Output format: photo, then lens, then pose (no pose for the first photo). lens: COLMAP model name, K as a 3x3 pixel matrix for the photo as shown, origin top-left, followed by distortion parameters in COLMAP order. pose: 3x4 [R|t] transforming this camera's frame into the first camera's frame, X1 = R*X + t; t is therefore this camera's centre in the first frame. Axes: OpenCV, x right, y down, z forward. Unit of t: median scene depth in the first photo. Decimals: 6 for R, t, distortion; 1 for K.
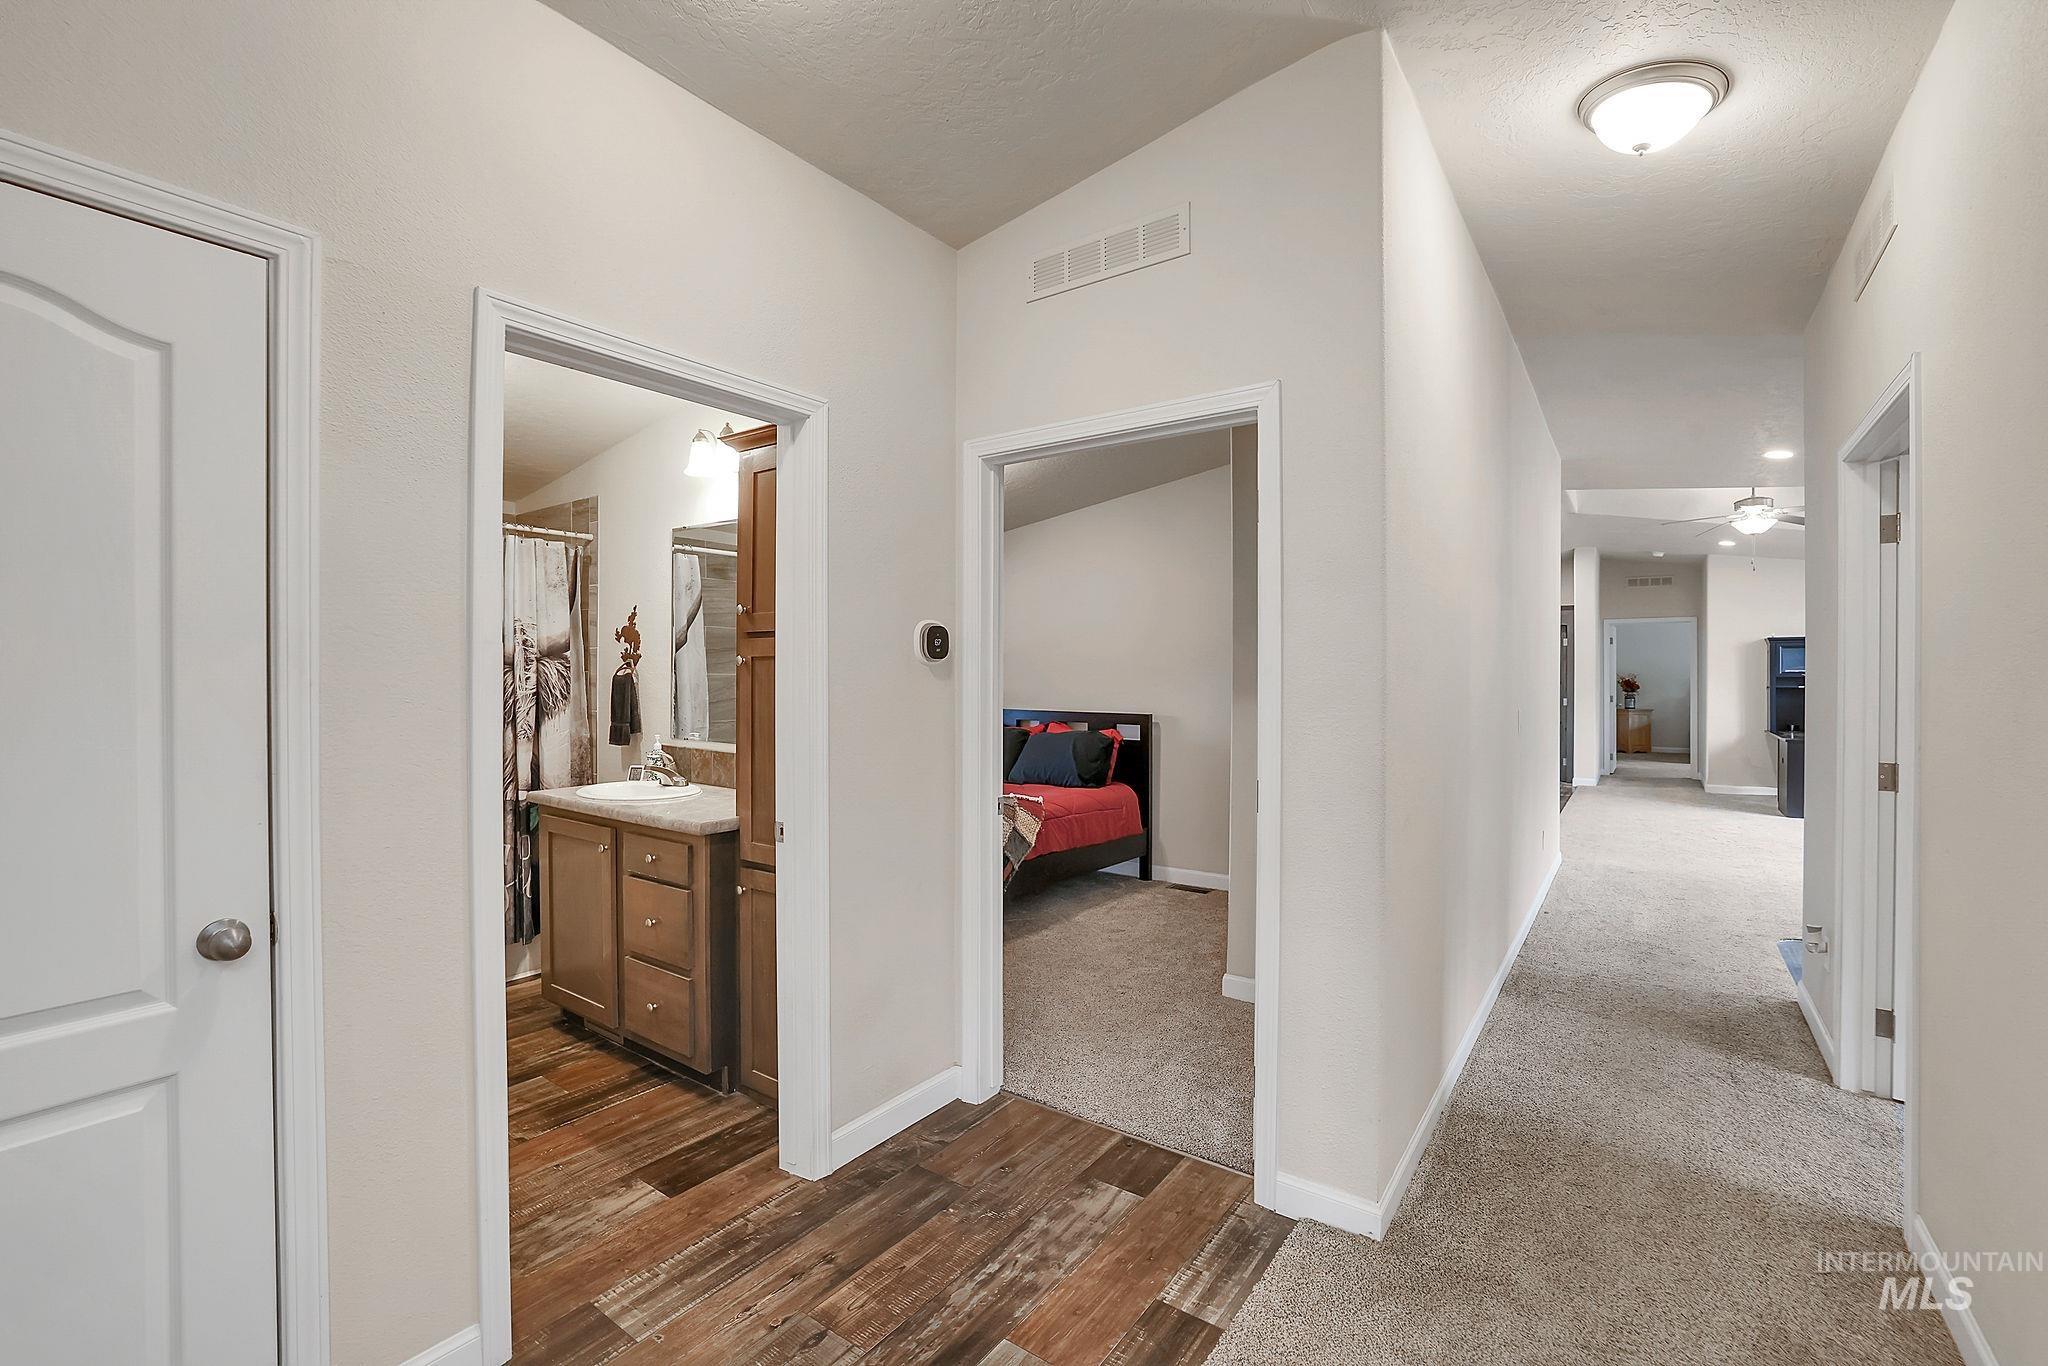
lens RADIAL K [[890.9, 0, 1026.0], [0, 890.9, 678.9], [0, 0, 1]] dist [-0.050554, 0.019191]
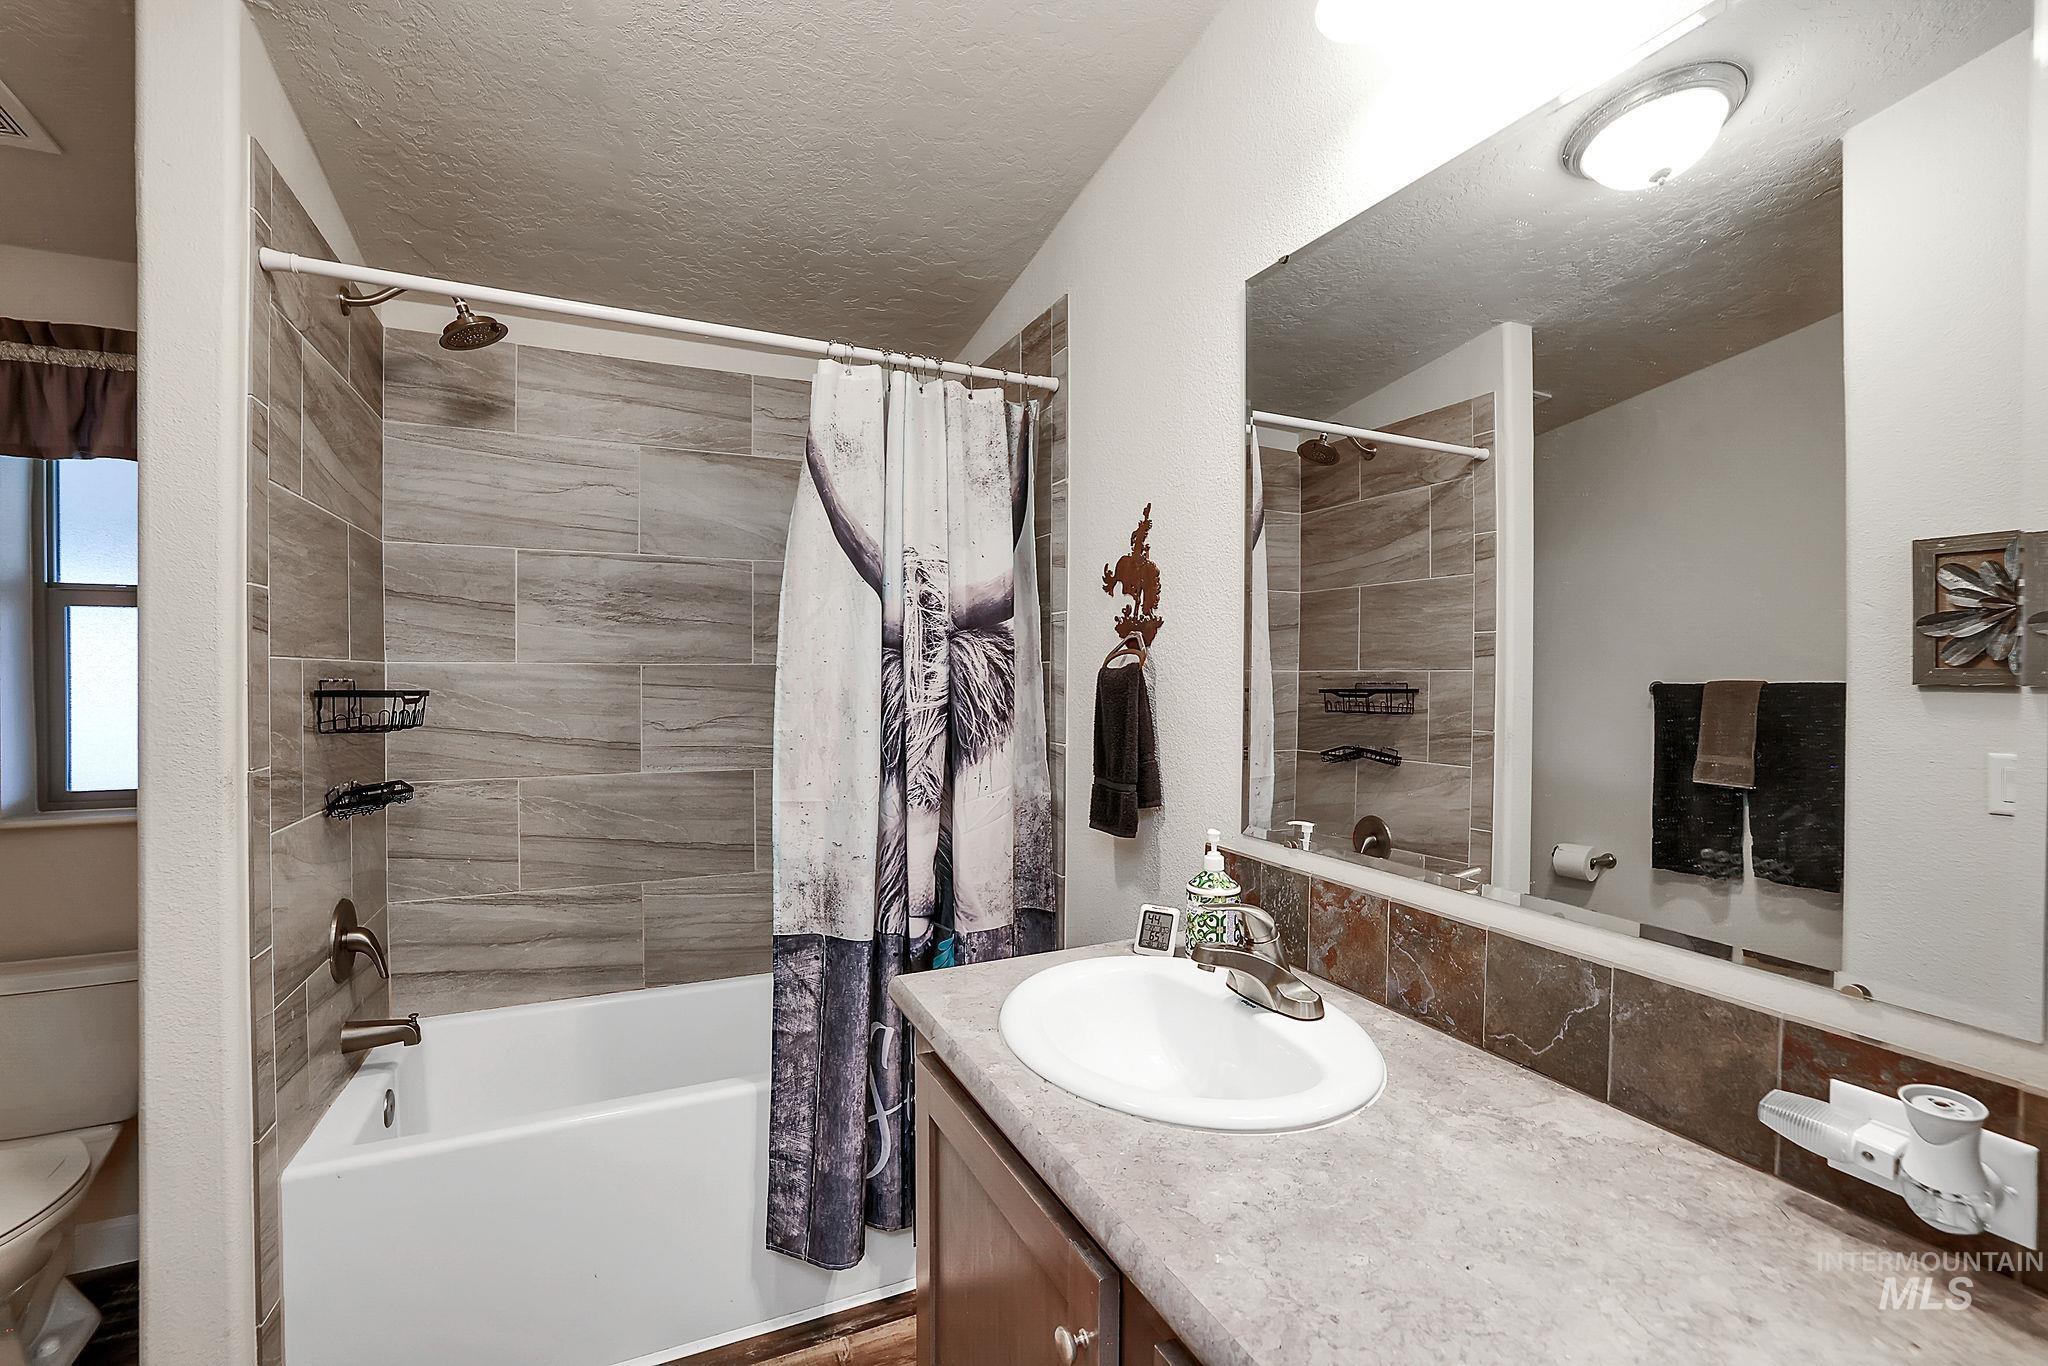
lens RADIAL K [[890.9, 0, 1026.0], [0, 890.9, 678.9], [0, 0, 1]] dist [-0.050554, 0.019191]
pose [[0.875390, 0.003034, -0.483408, -0.289306], [-0.003420, 0.999994, 0.000083, 0.000945], [0.483405, 0.001581, 0.875395, 0.601911]]
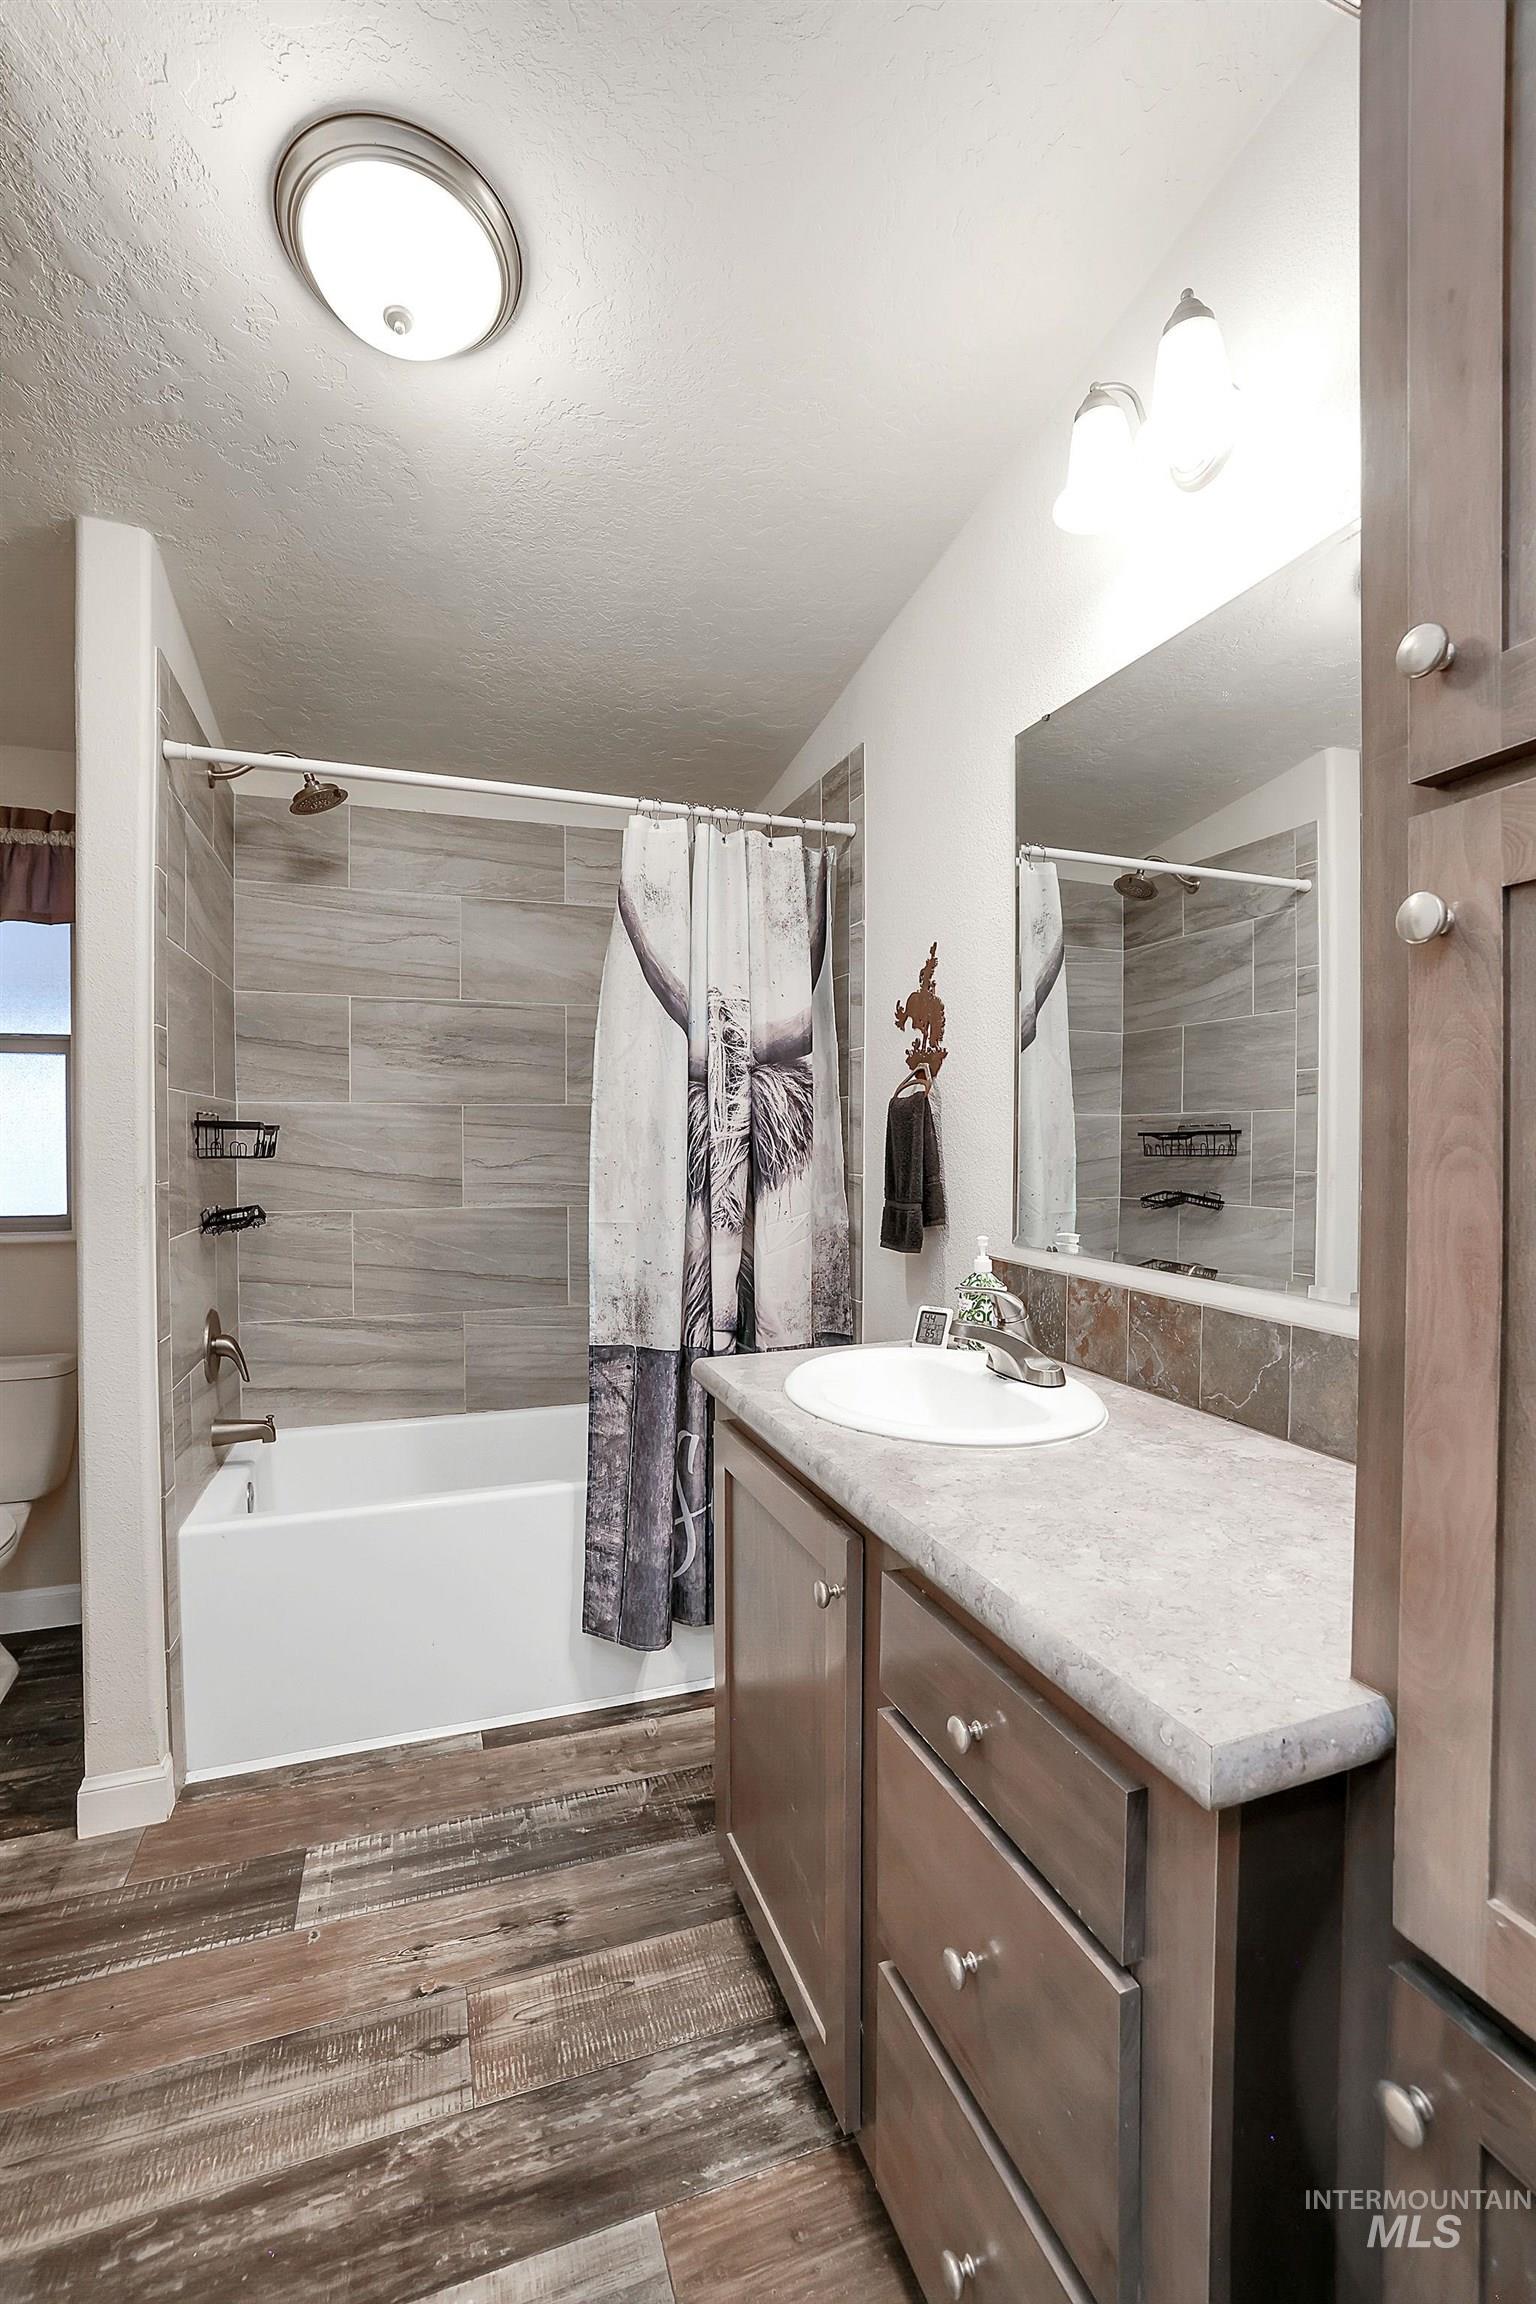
lens RADIAL K [[999.5, 0, 761.9], [0, 999.5, 1148.5], [0, 0, 1]] dist [-0.048301, 0.000039]
pose [[0.826285, 0.004644, -0.563233, -0.229069], [-0.002109, 0.999985, 0.005150, 0.019853], [0.563248, -0.003068, 0.826282, 0.531368]]
